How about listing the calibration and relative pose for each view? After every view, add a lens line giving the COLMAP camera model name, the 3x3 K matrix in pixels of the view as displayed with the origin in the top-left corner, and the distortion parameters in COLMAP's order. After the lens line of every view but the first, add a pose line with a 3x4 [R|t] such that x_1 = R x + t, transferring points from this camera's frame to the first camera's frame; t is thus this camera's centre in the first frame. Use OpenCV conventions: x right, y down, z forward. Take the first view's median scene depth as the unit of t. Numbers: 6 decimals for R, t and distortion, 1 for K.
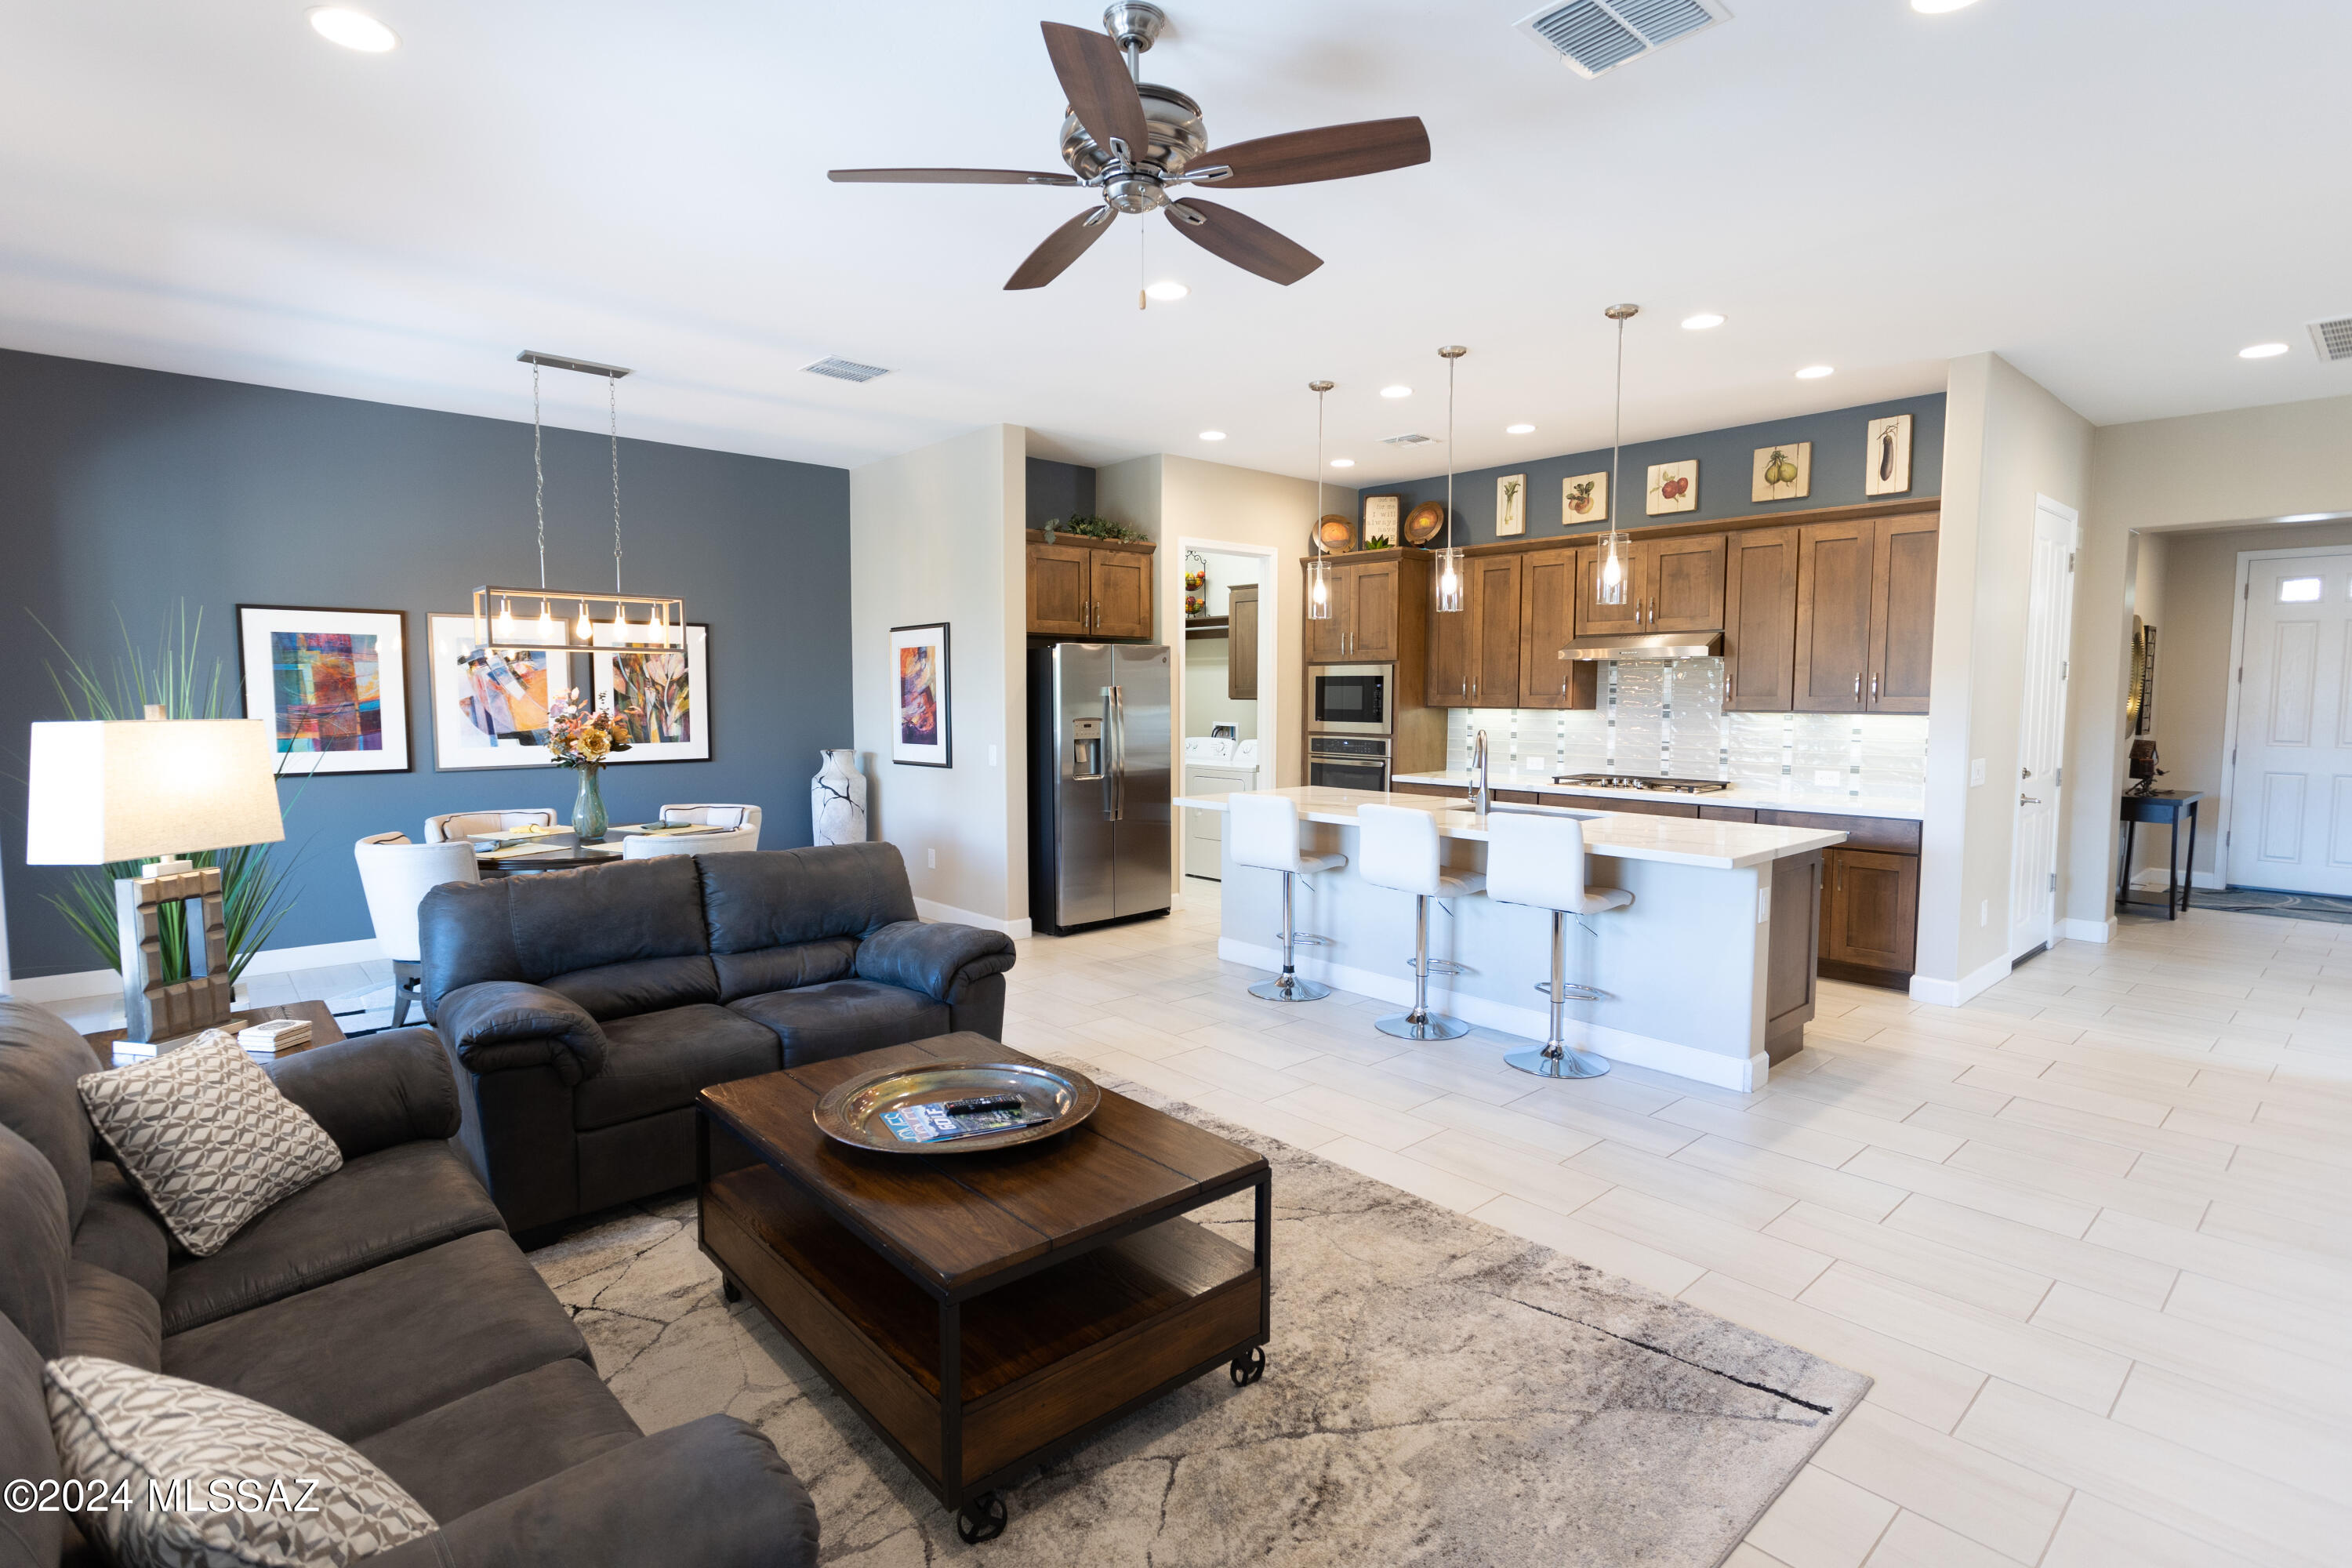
lens RADIAL K [[1155.8, 0, 1171.5], [0, 1155.8, 768.0], [0, 0, 1]] dist [-0.001555, 0.003876]
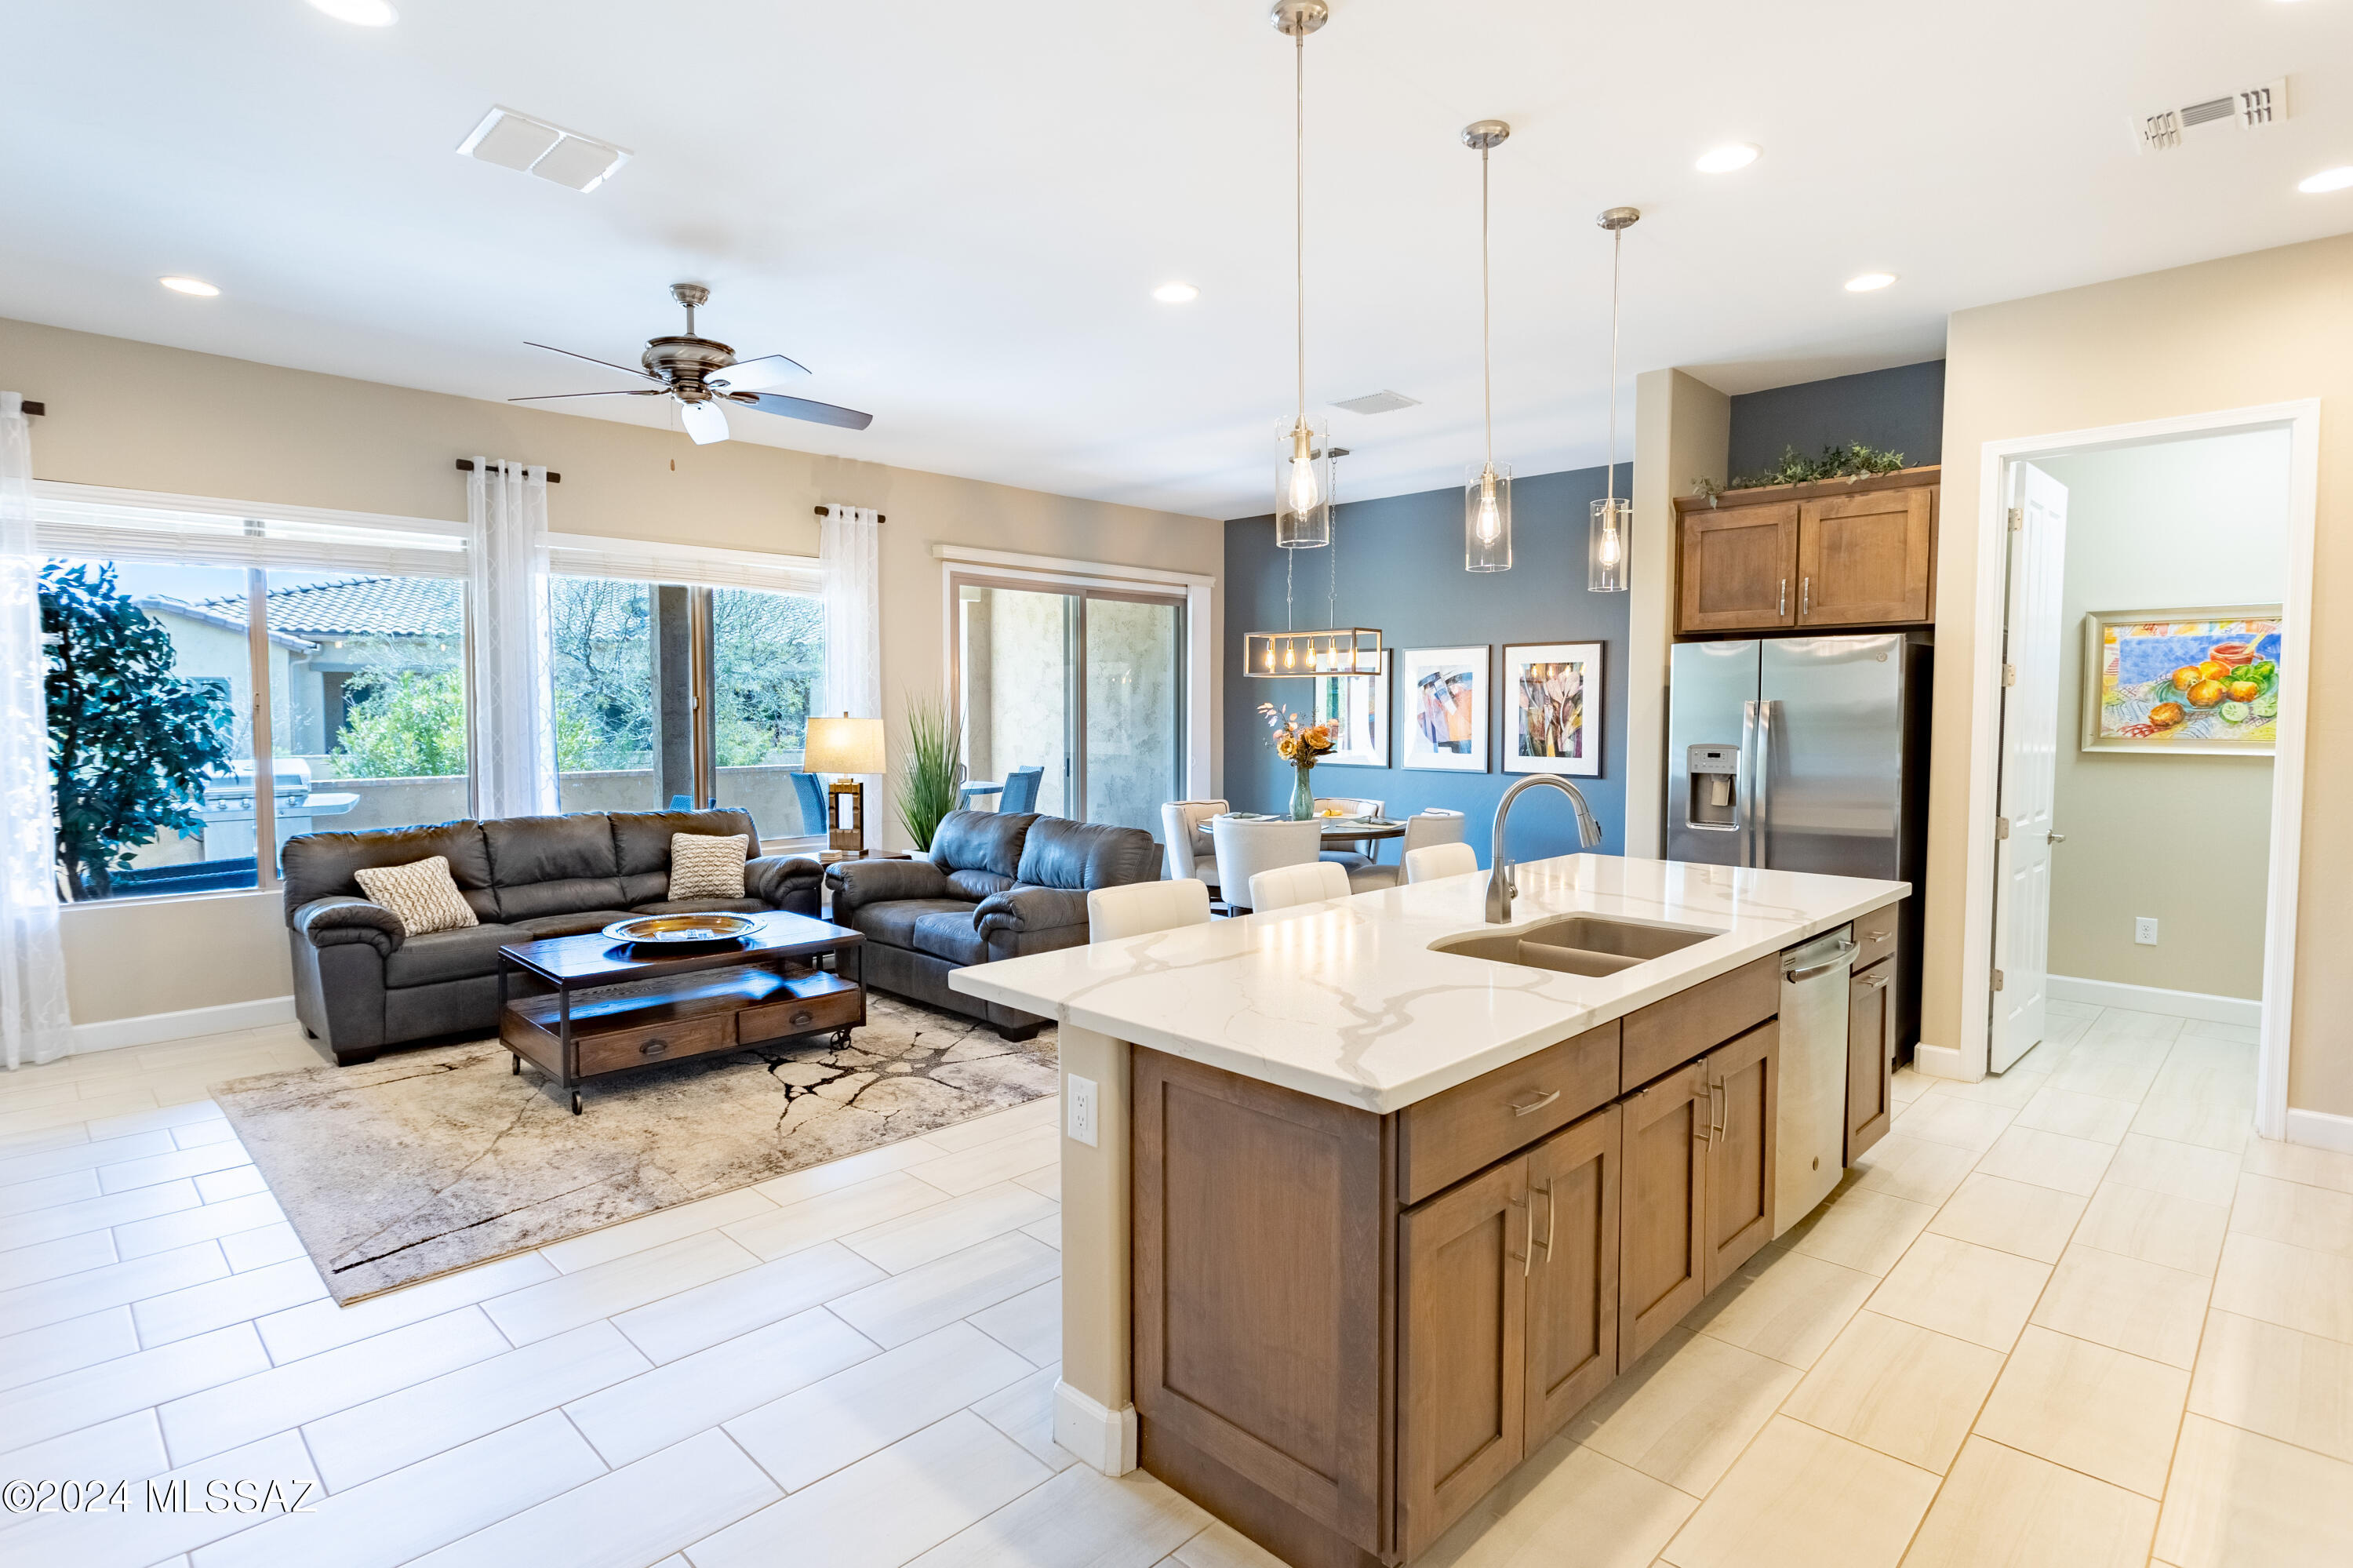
lens RADIAL K [[1156.3, 0, 1169.6], [0, 1156.3, 778.3], [0, 0, 1]] dist [-0.001555, 0.003876]
pose [[0.050117, 0.059126, -0.996992, 0.630356], [-0.069499, 0.996033, 0.055576, -0.038472], [0.996322, 0.066505, 0.054027, 0.621241]]
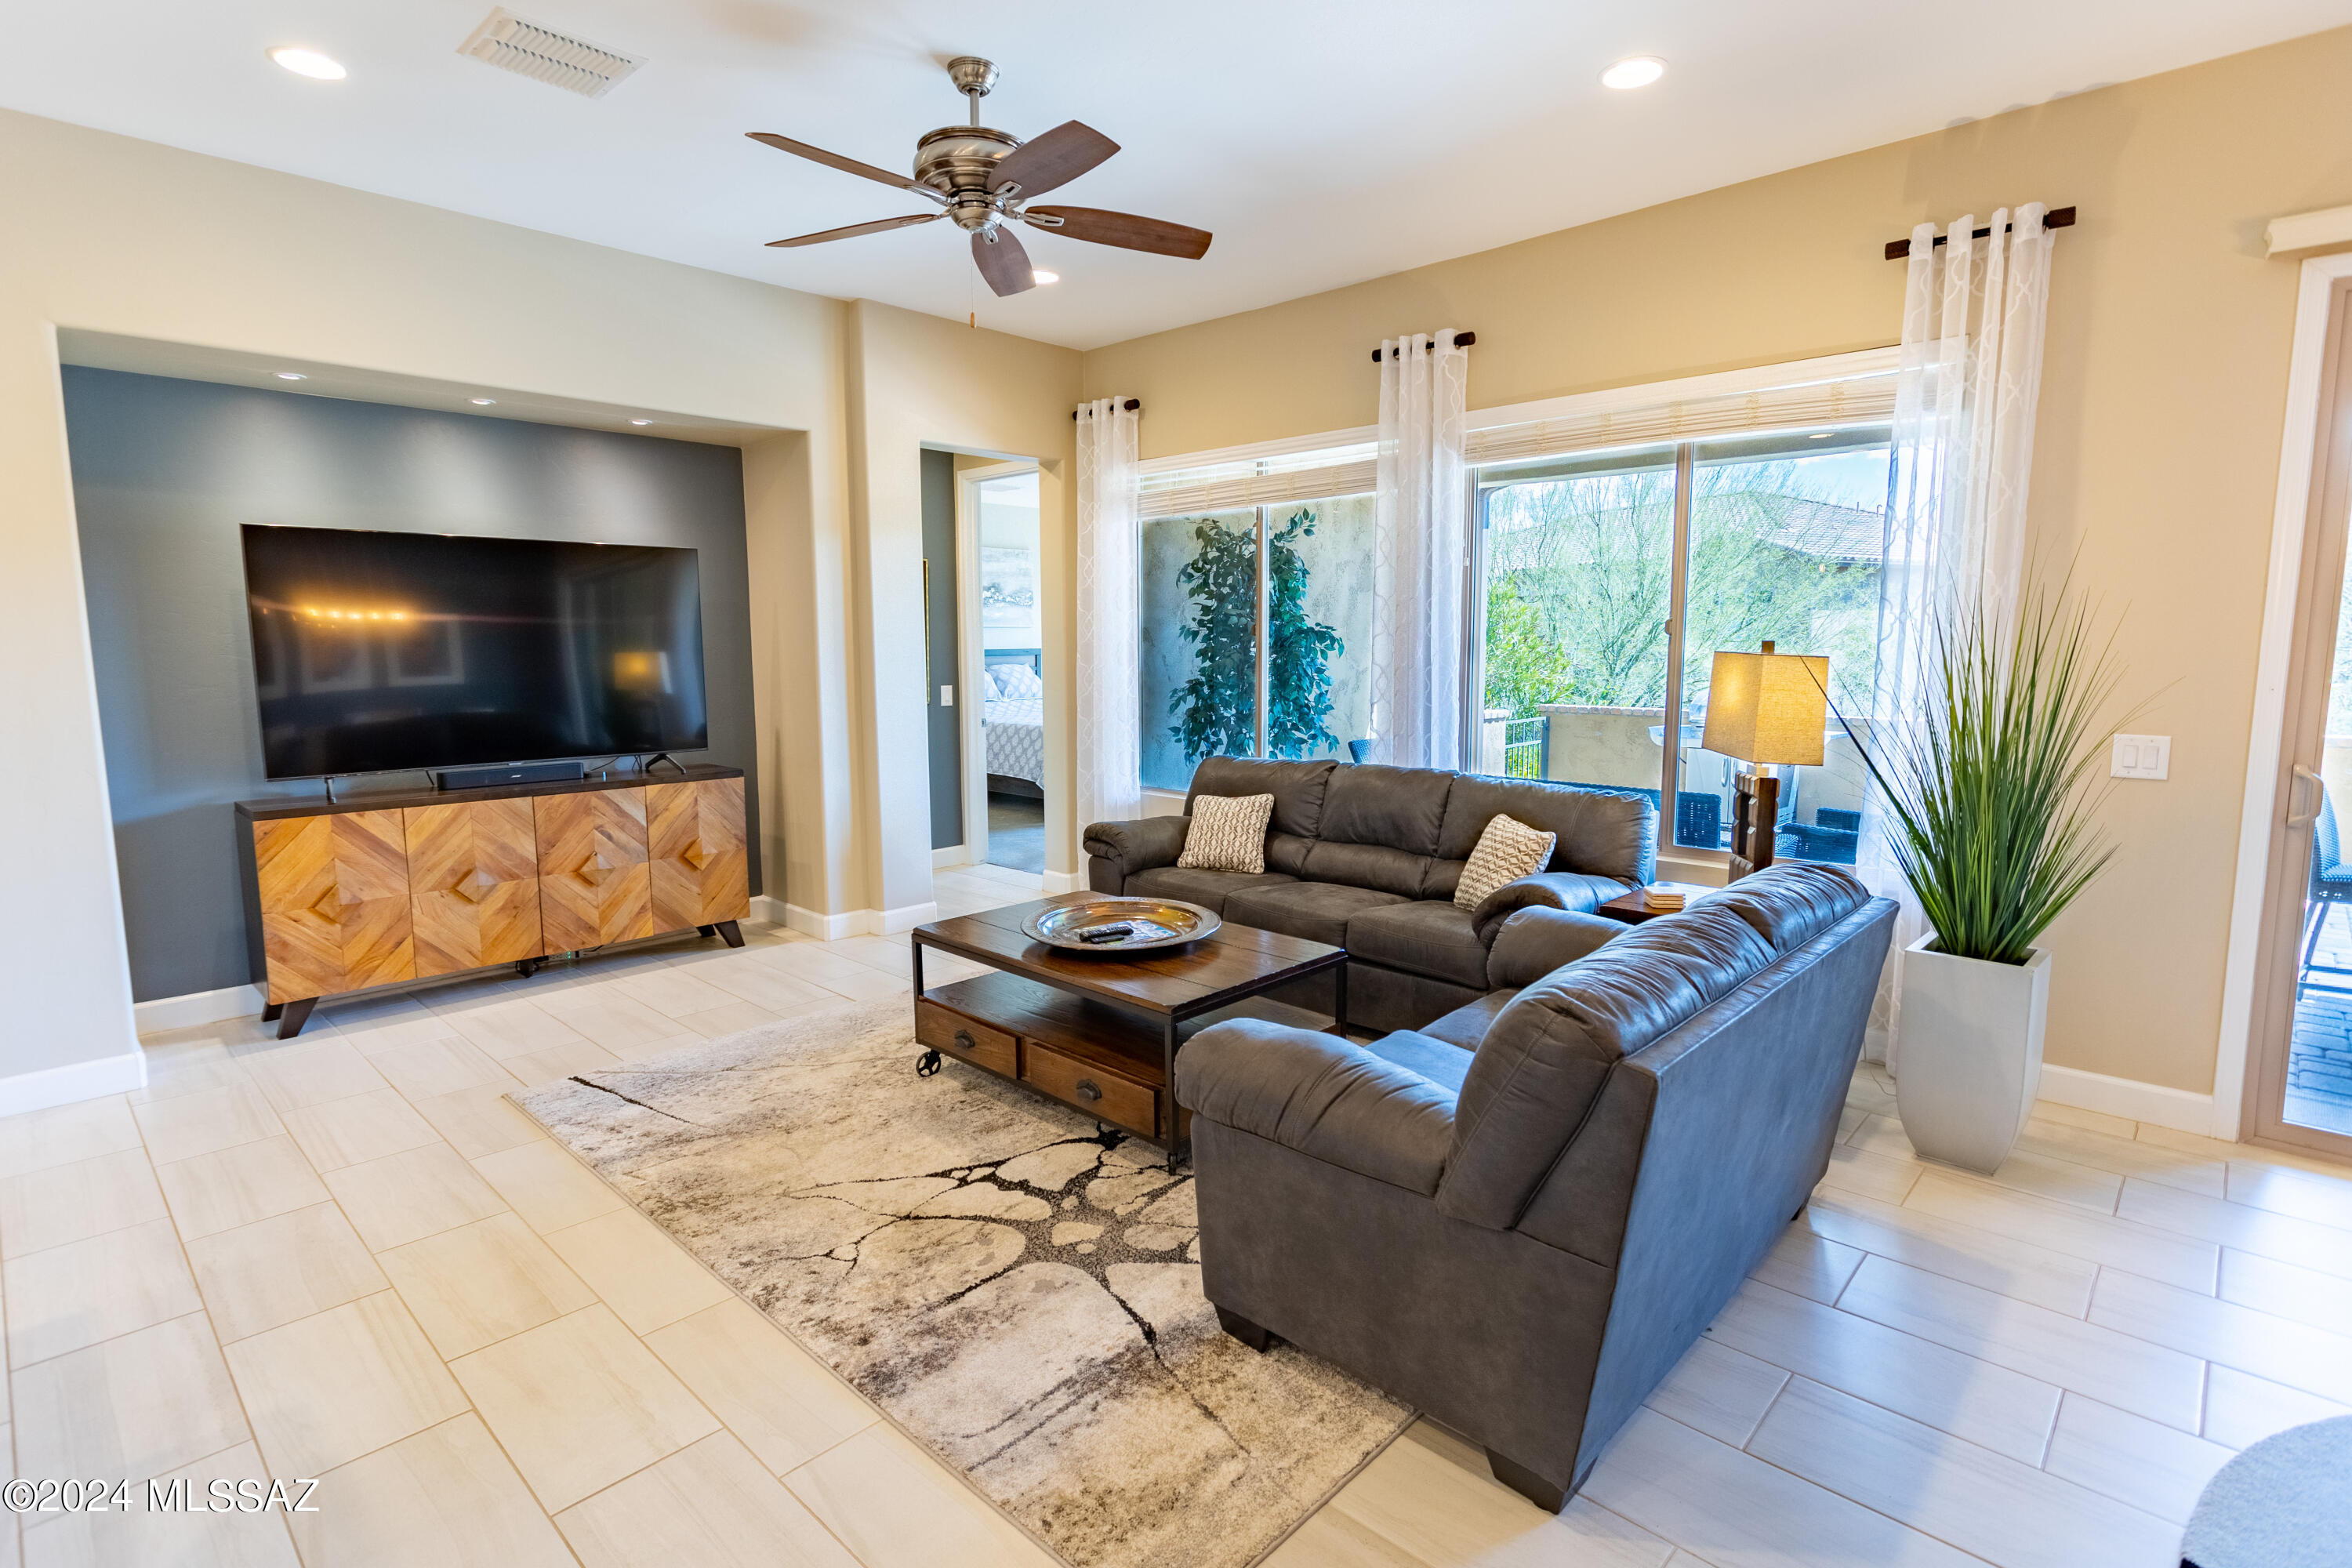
lens RADIAL K [[1155.8, 0, 1184.1], [0, 1155.8, 773.0], [0, 0, 1]] dist [-0.001555, 0.003876]
pose [[-0.995974, 0.010880, -0.088981, -0.050727], [-0.005732, 0.982846, 0.184340, -0.057097], [0.089460, 0.184107, -0.978827, 0.888347]]
